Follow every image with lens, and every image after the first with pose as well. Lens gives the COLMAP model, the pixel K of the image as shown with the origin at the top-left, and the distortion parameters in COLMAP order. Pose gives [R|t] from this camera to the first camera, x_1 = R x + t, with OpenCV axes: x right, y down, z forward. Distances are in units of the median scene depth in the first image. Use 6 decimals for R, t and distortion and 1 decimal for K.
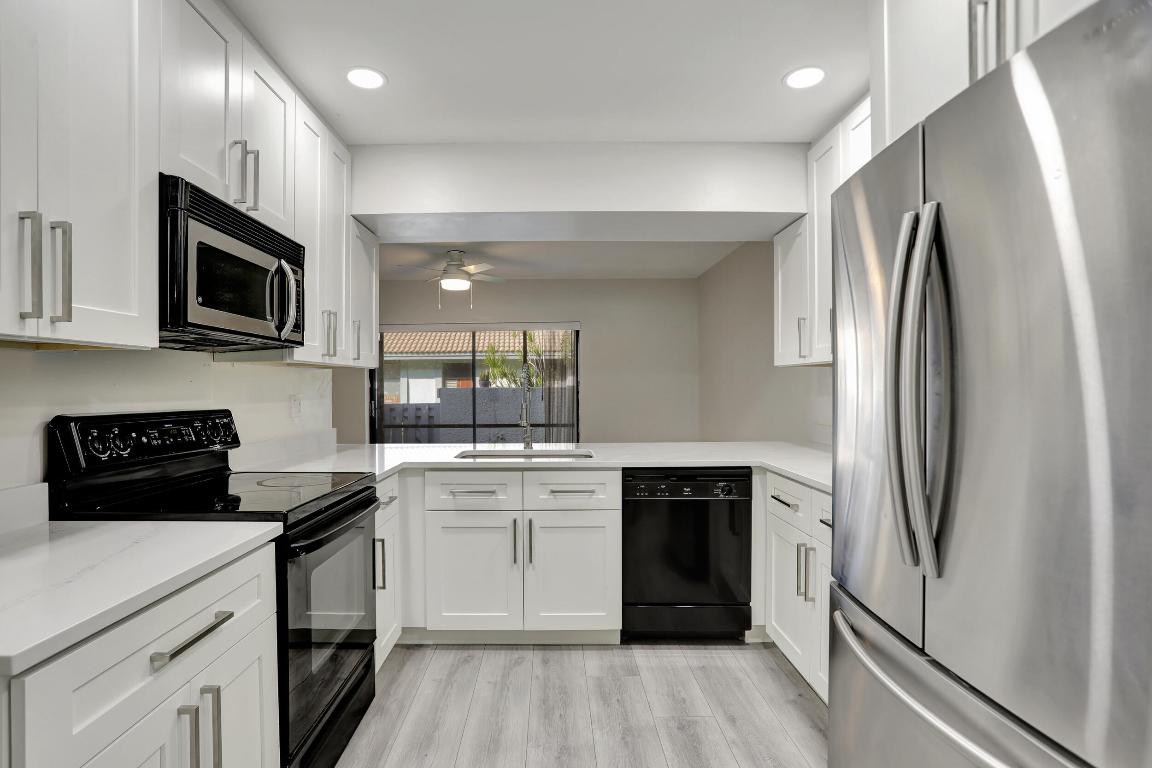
lens RADIAL K [[571.2, 0, 557.7], [0, 571.2, 383.9], [0, 0, 1]] dist [-0.053743, 0.023630]
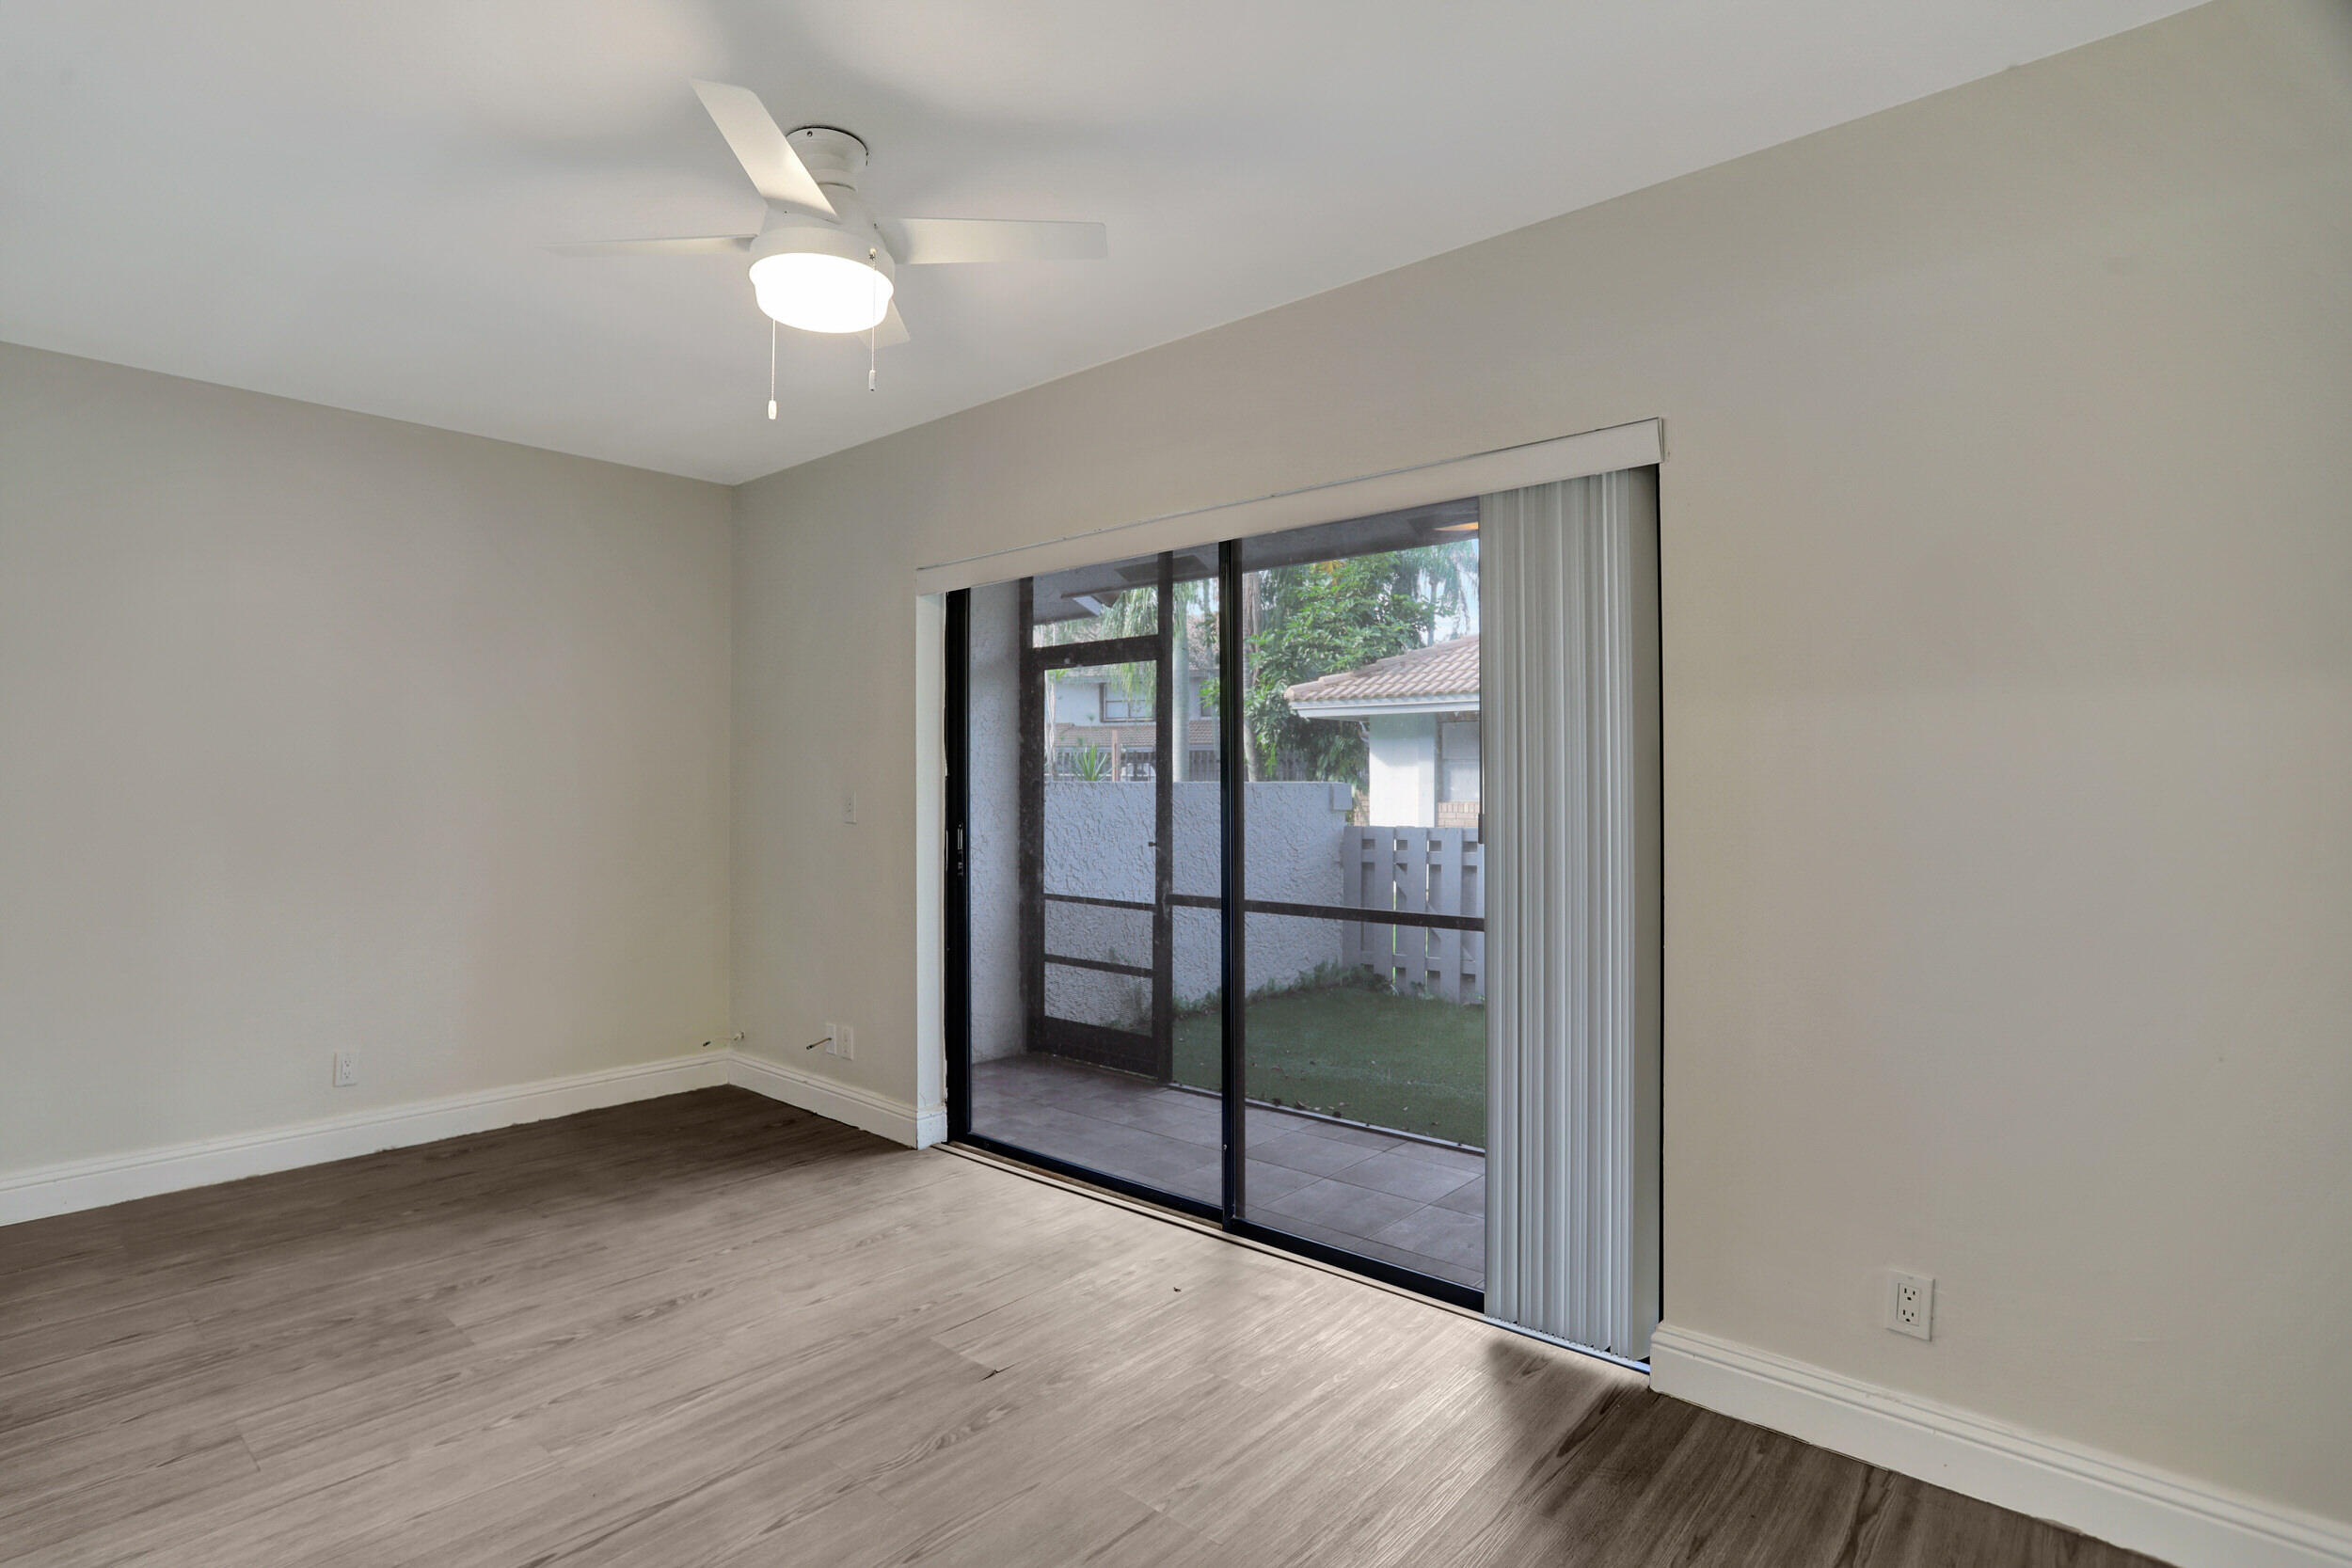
lens RADIAL K [[1166.1, 0, 1138.6], [0, 1166.1, 783.8], [0, 0, 1]] dist [-0.053743, 0.023630]
pose [[0.738435, 0.003573, -0.674315, 0.377715], [0.000285, 0.999984, 0.005610, 0.015018], [0.674325, -0.004335, 0.738422, 1.450005]]
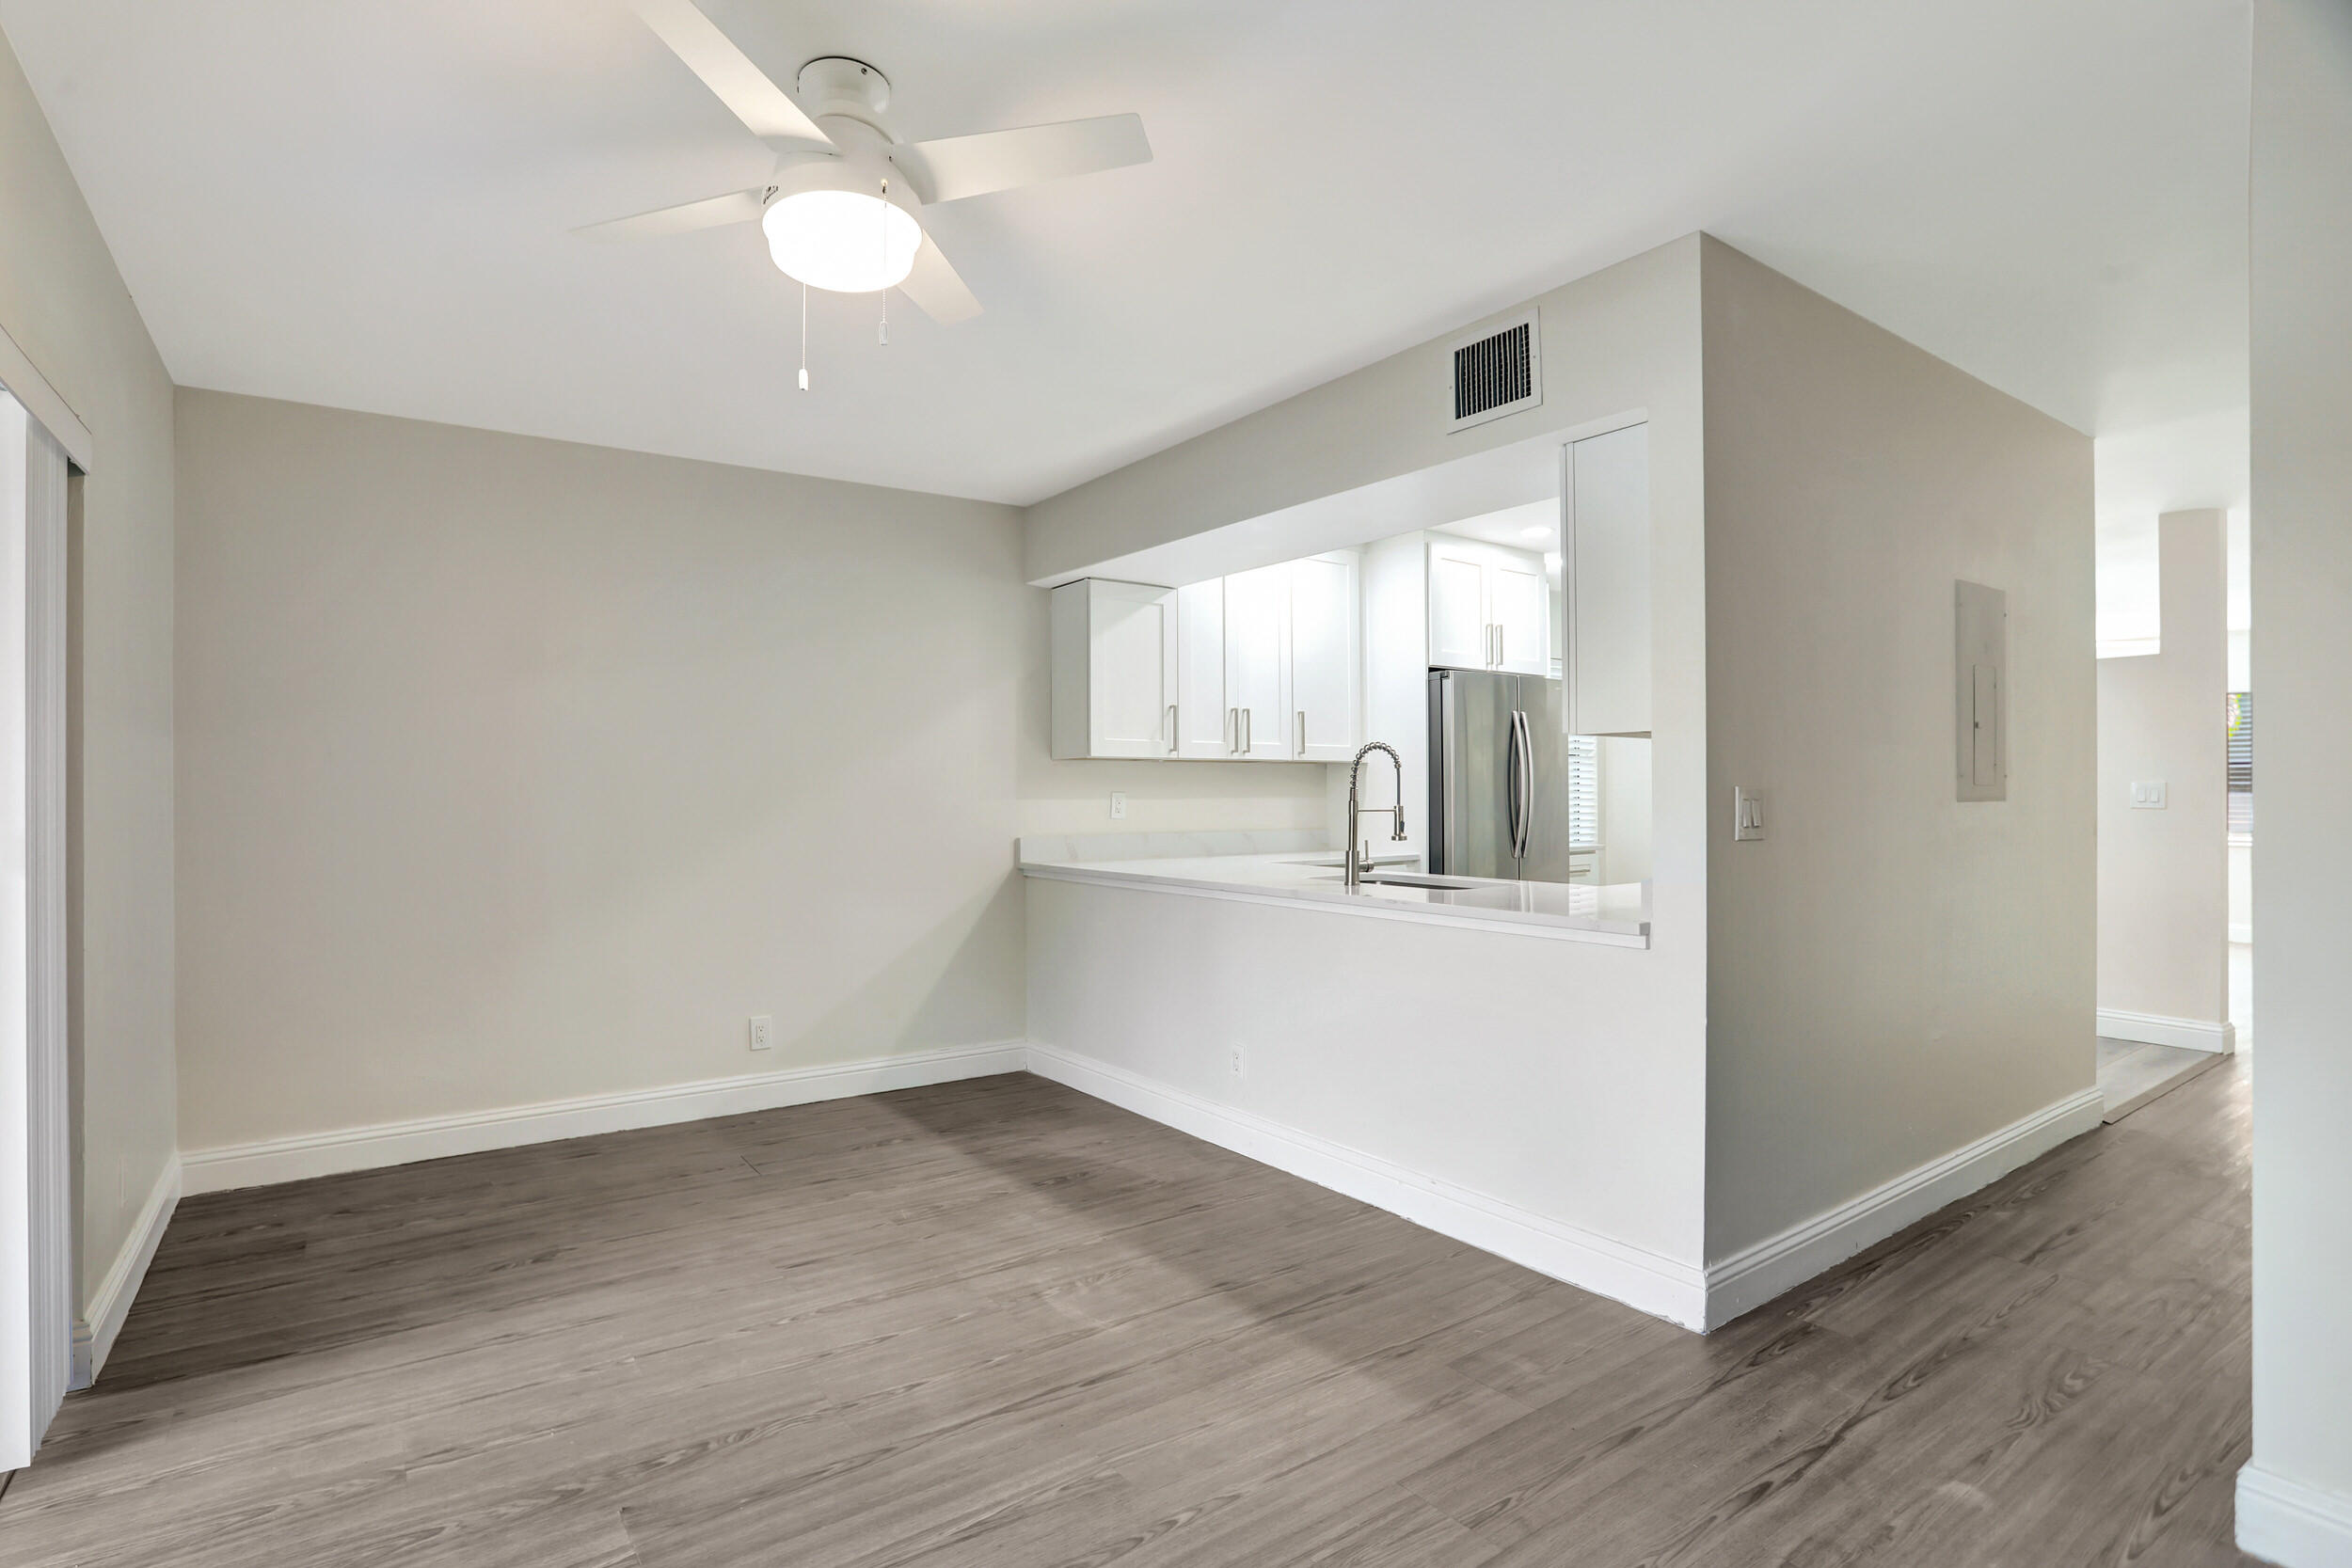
lens RADIAL K [[1154.1, 0, 1176.0], [0, 1154.1, 784.0], [0, 0, 1]] dist [0.001244, 0.000252]
pose [[-0.589826, 0.011960, 0.807442, -1.060682], [0.004695, 0.999924, -0.011382, 0.025179], [-0.807516, -0.002923, -0.589838, 2.159179]]
